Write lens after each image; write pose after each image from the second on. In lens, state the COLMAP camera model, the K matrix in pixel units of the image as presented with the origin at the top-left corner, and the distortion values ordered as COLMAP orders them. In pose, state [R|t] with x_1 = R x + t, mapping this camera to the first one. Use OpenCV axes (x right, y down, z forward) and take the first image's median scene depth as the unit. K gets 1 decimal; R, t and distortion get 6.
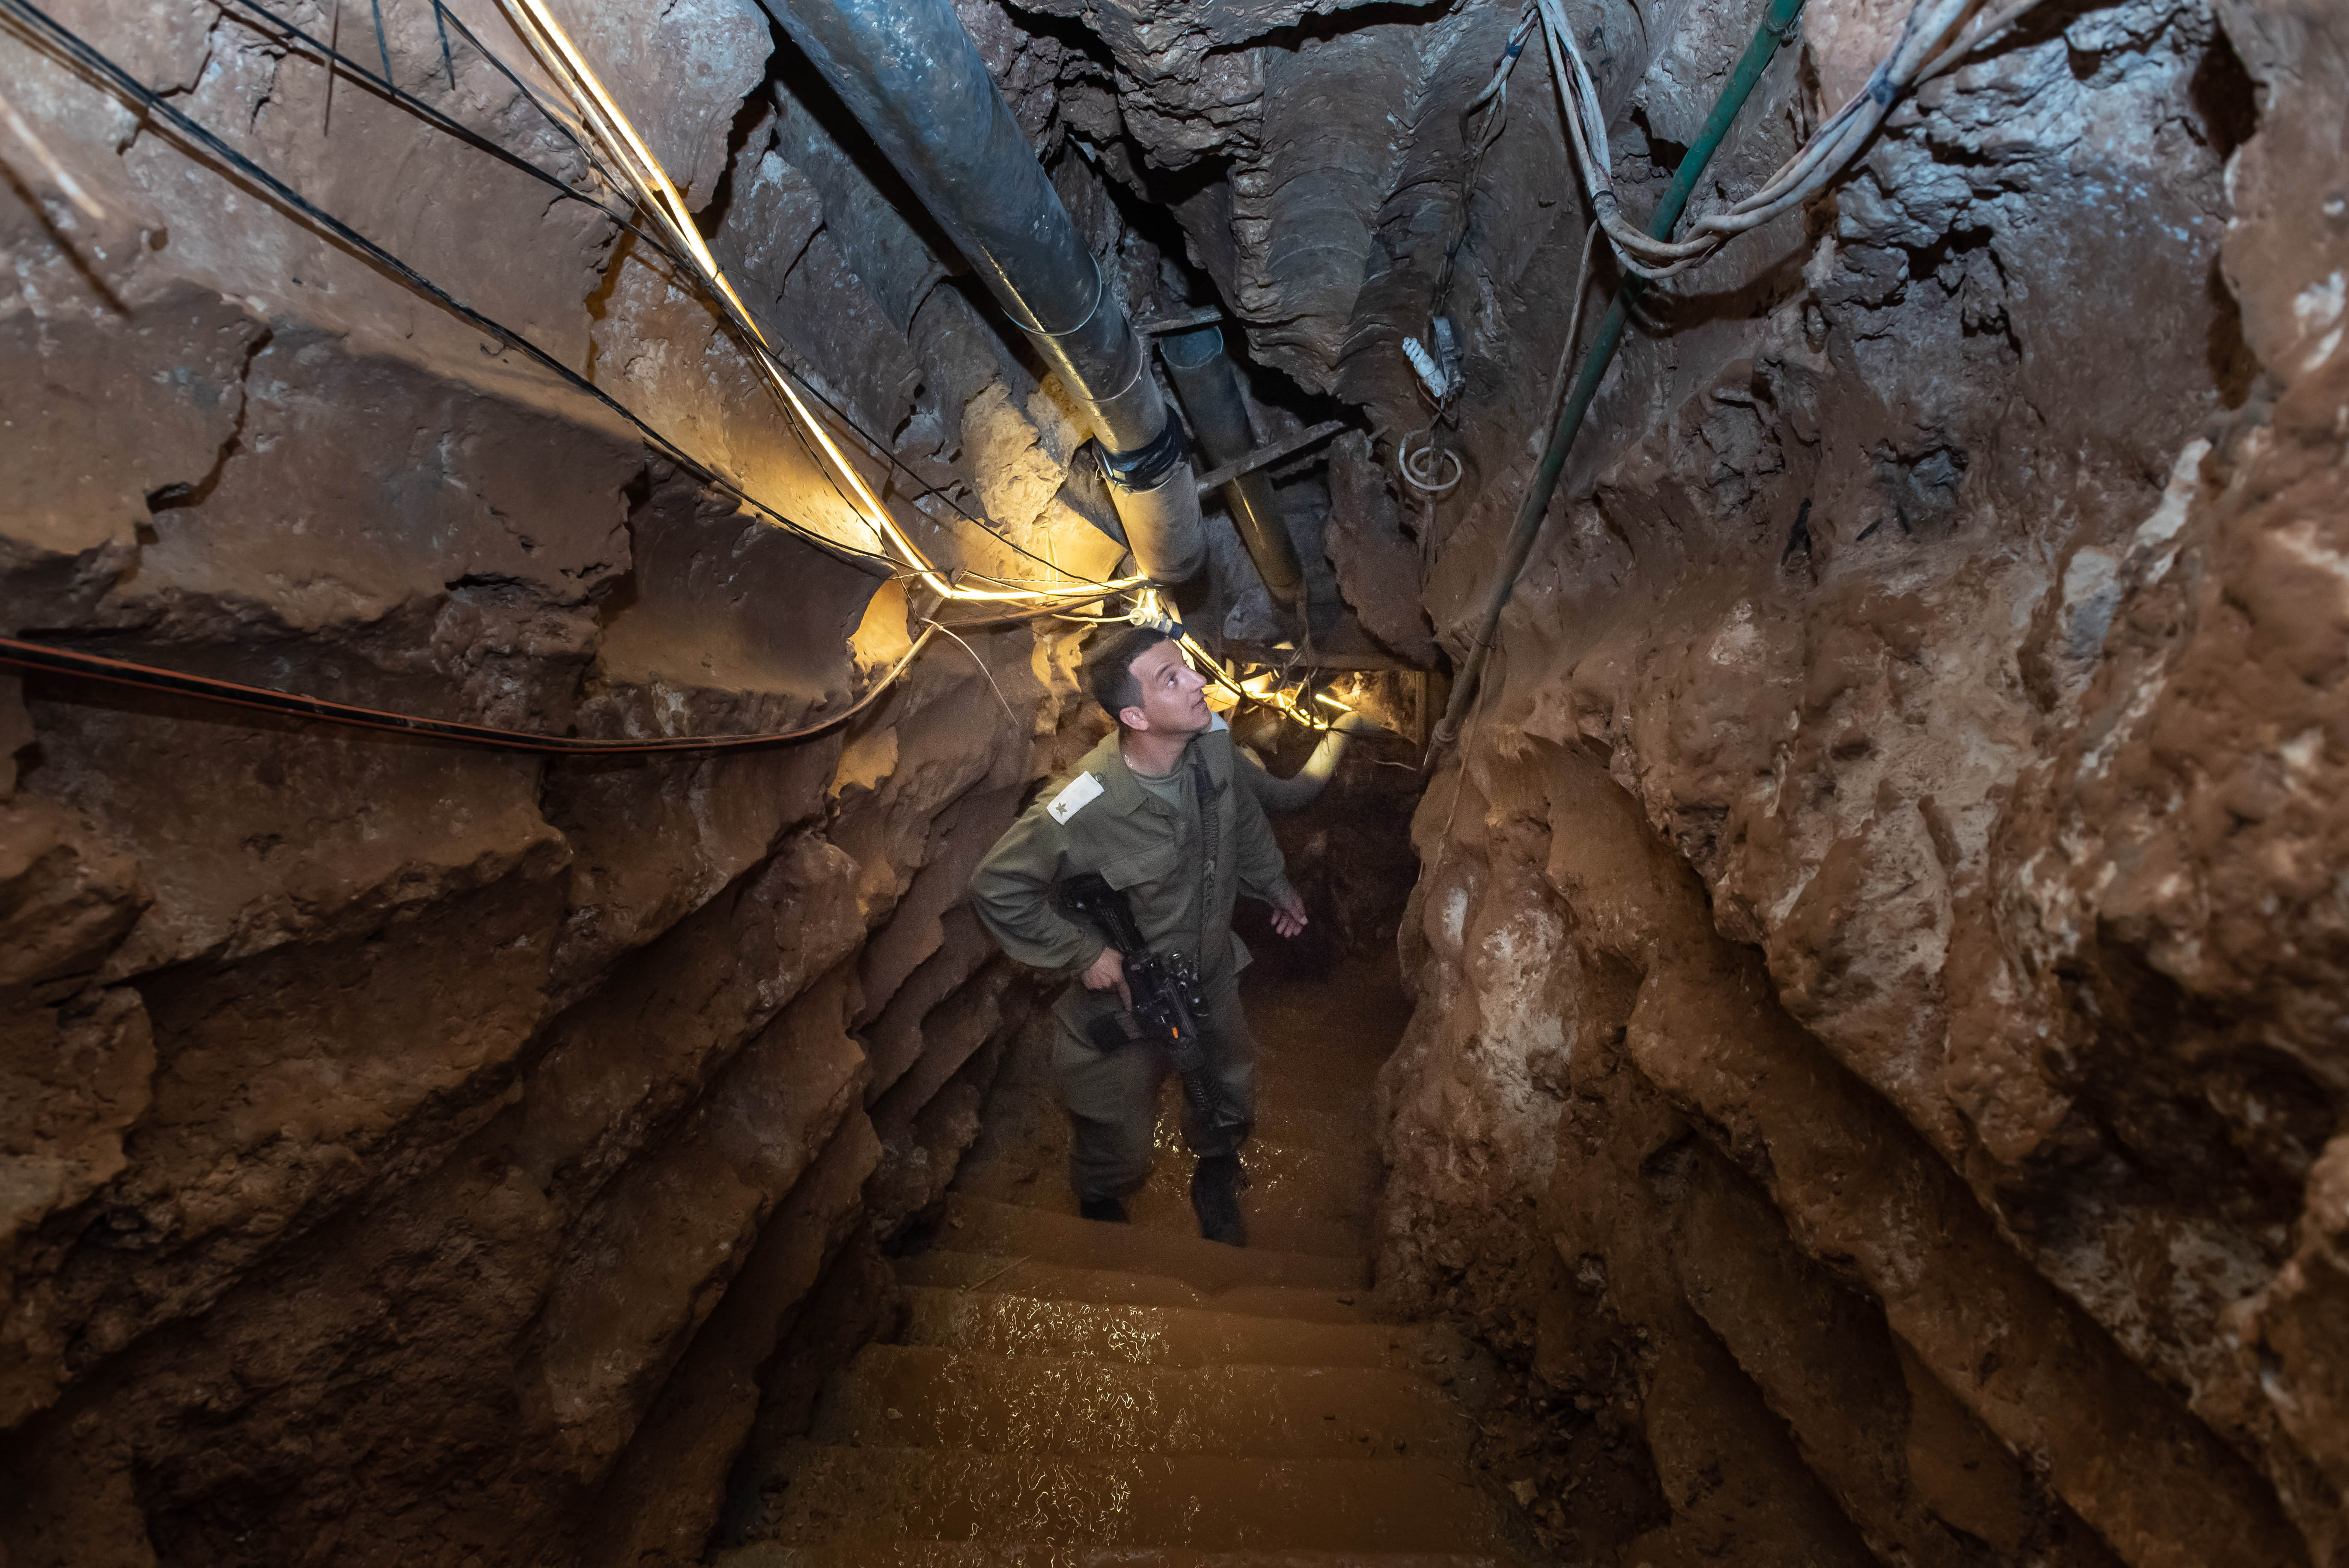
lens RADIAL K [[1751.9, 0, 1173.5], [0, 1751.9, 784.1], [0, 0, 1]] dist [-0.052836, -0.001476]
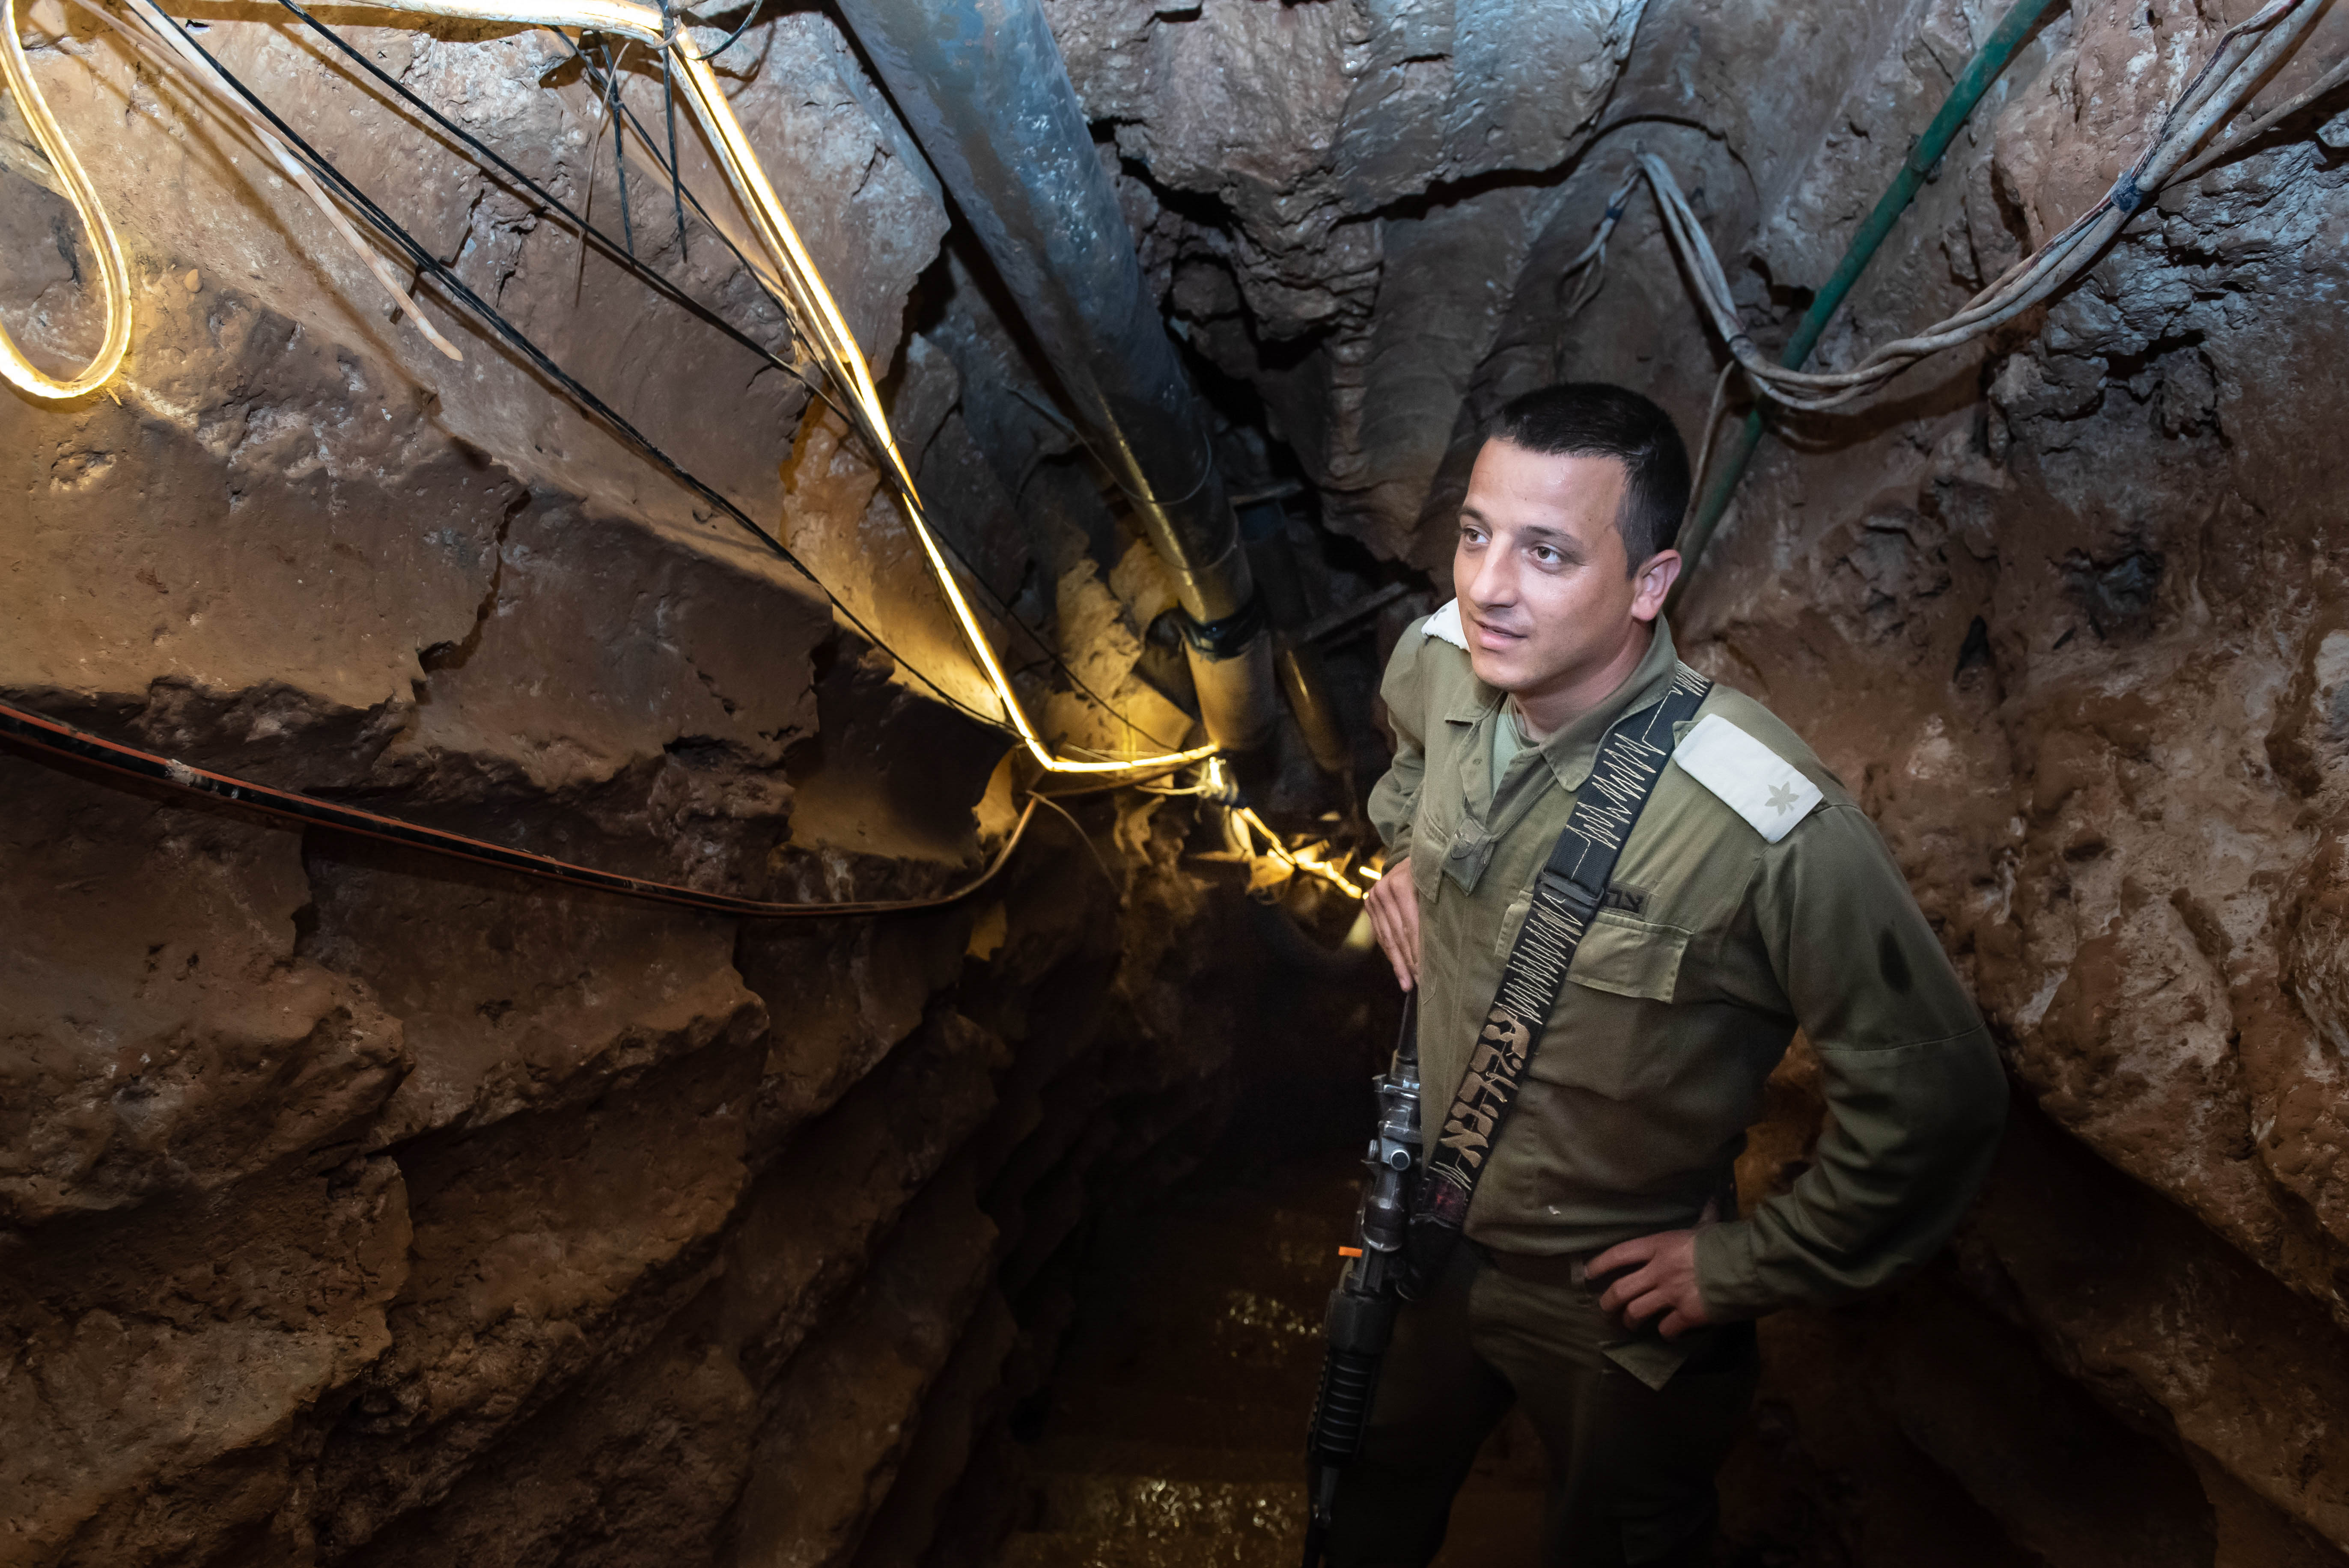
lens RADIAL K [[1738.0, 0, 1174.5], [0, 1738.0, 784.0], [0, 0, 1]] dist [-0.056202, -0.001166]
pose [[0.999172, -0.040649, -0.001714, -0.121482], [0.040240, 0.993578, -0.105748, 0.023374], [0.006002, 0.105592, 0.994391, 0.011261]]
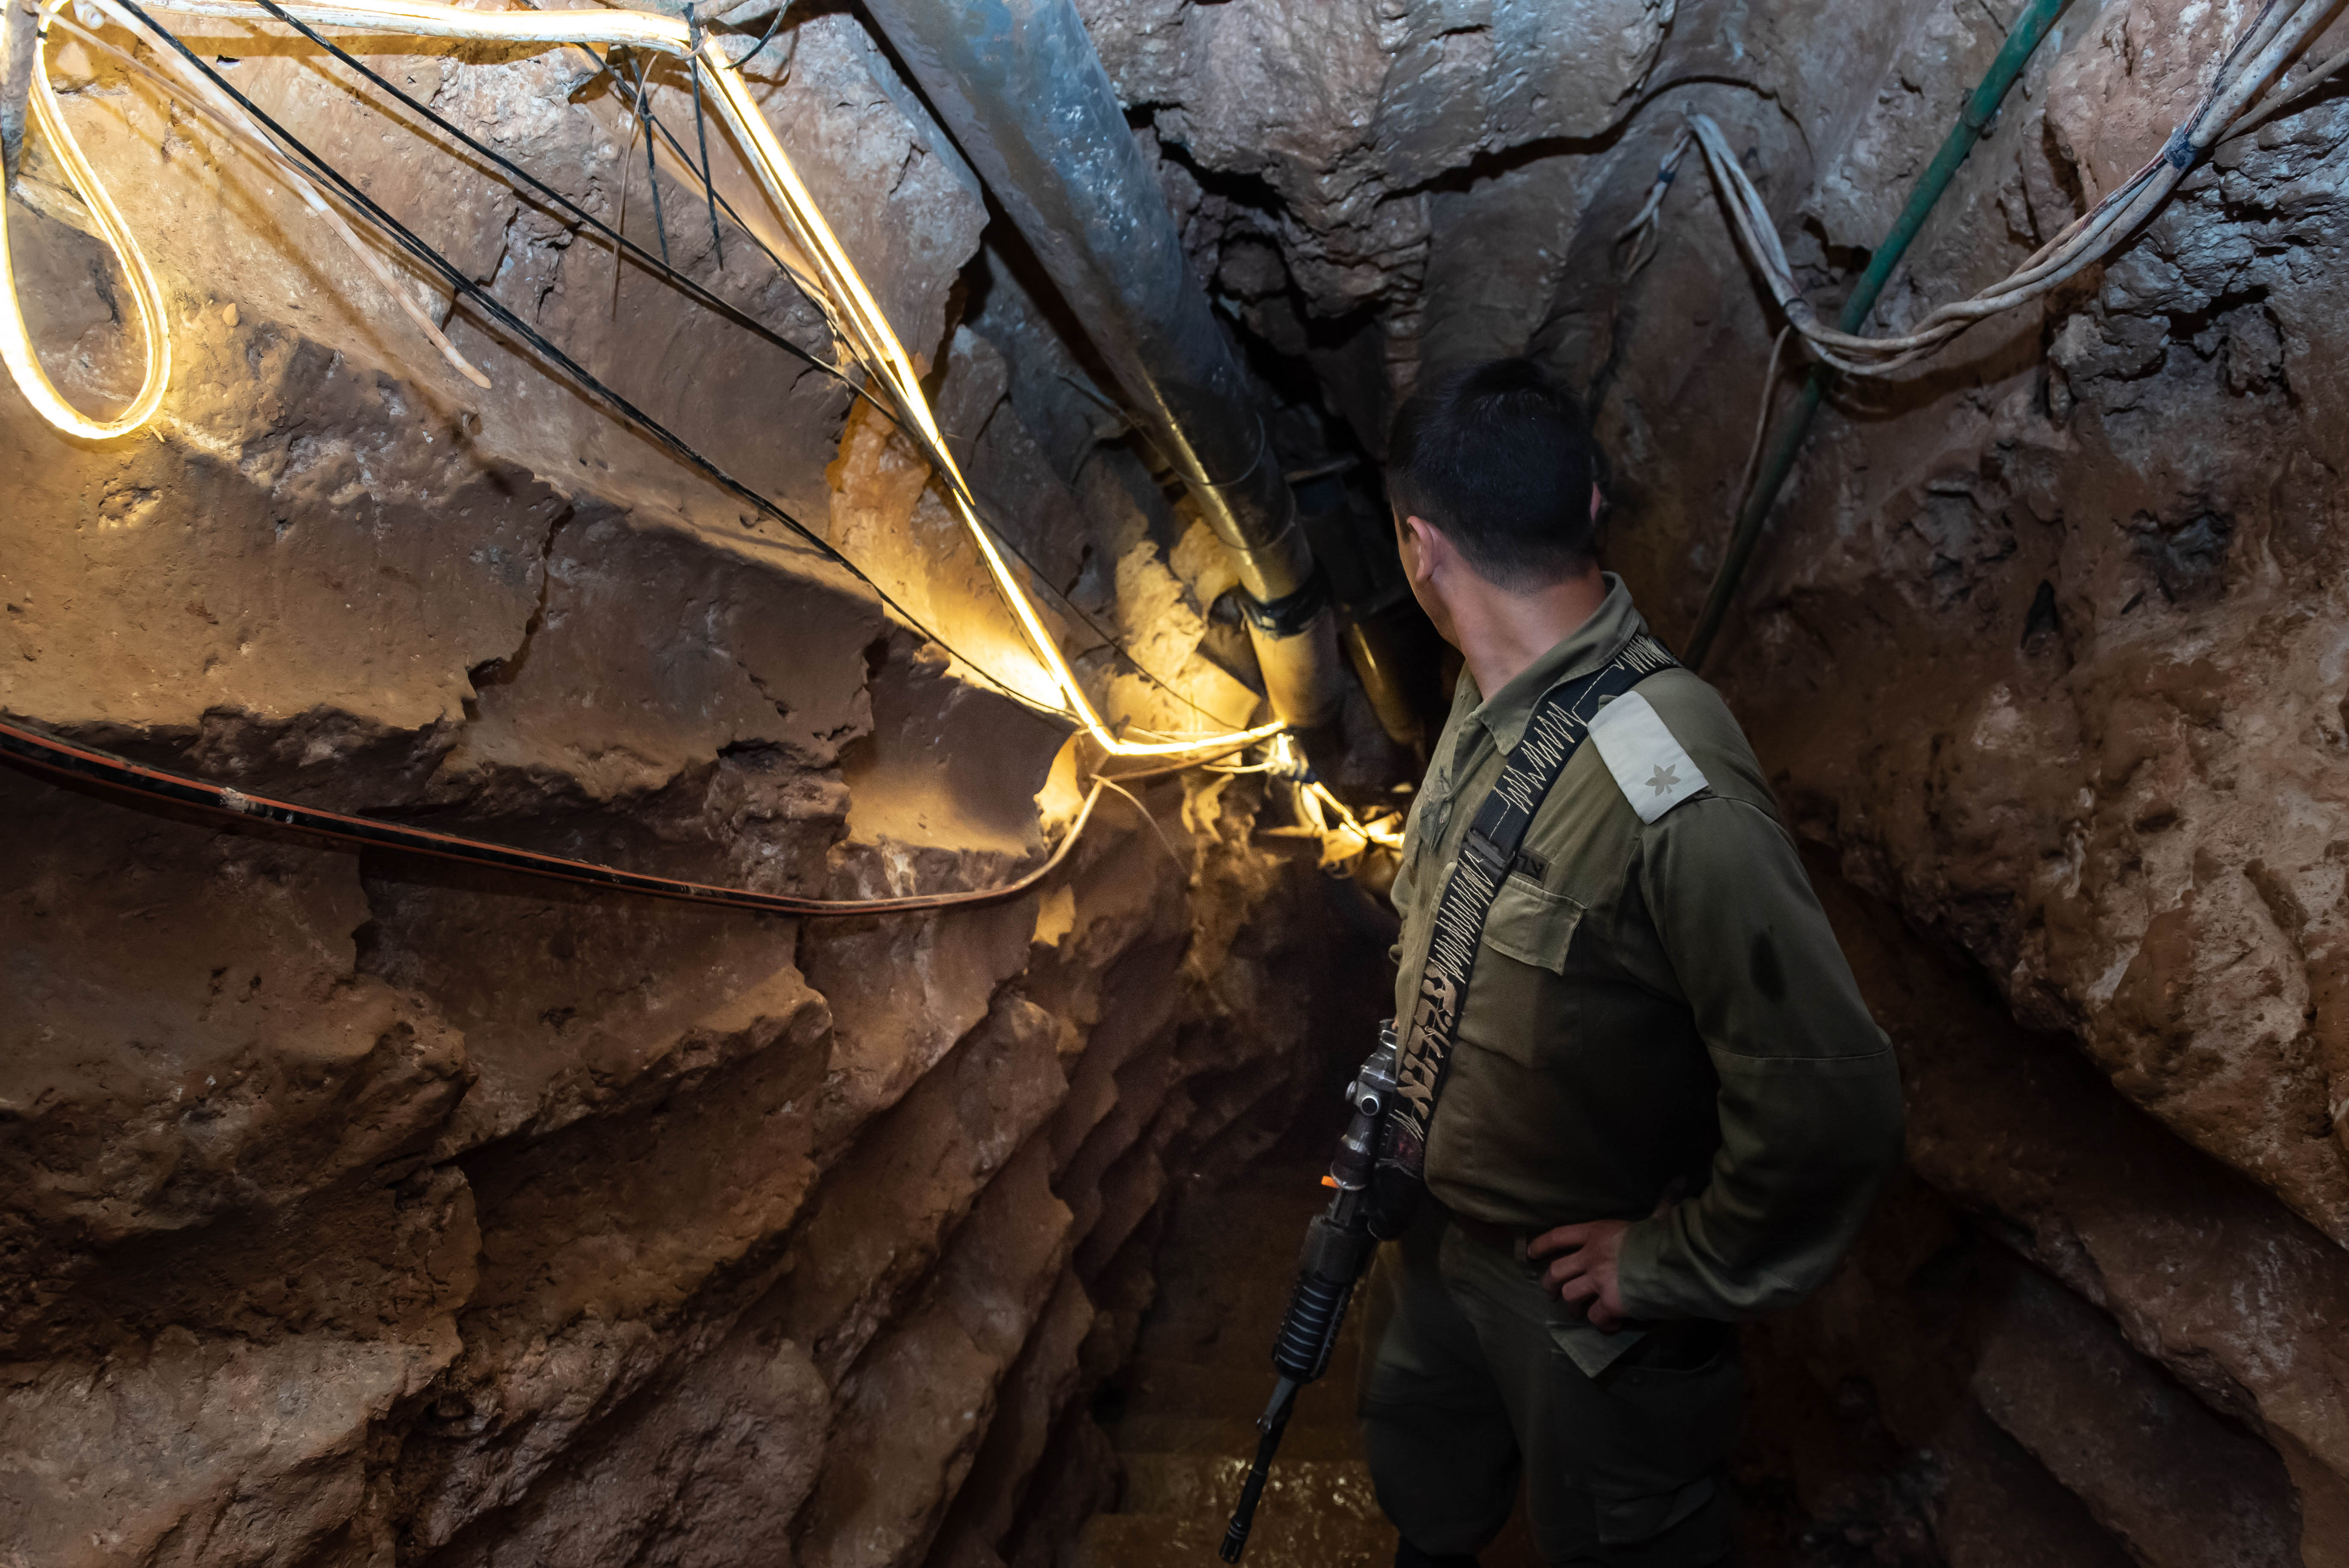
lens RADIAL K [[1738.0, 0, 1174.5], [0, 1738.0, 784.0], [0, 0, 1]] dist [-0.056202, -0.001166]
pose [[0.996764, -0.065942, -0.045960, -0.106864], [0.061490, 0.993827, -0.092345, 0.012903], [0.051766, 0.089220, 0.994666, 0.012774]]
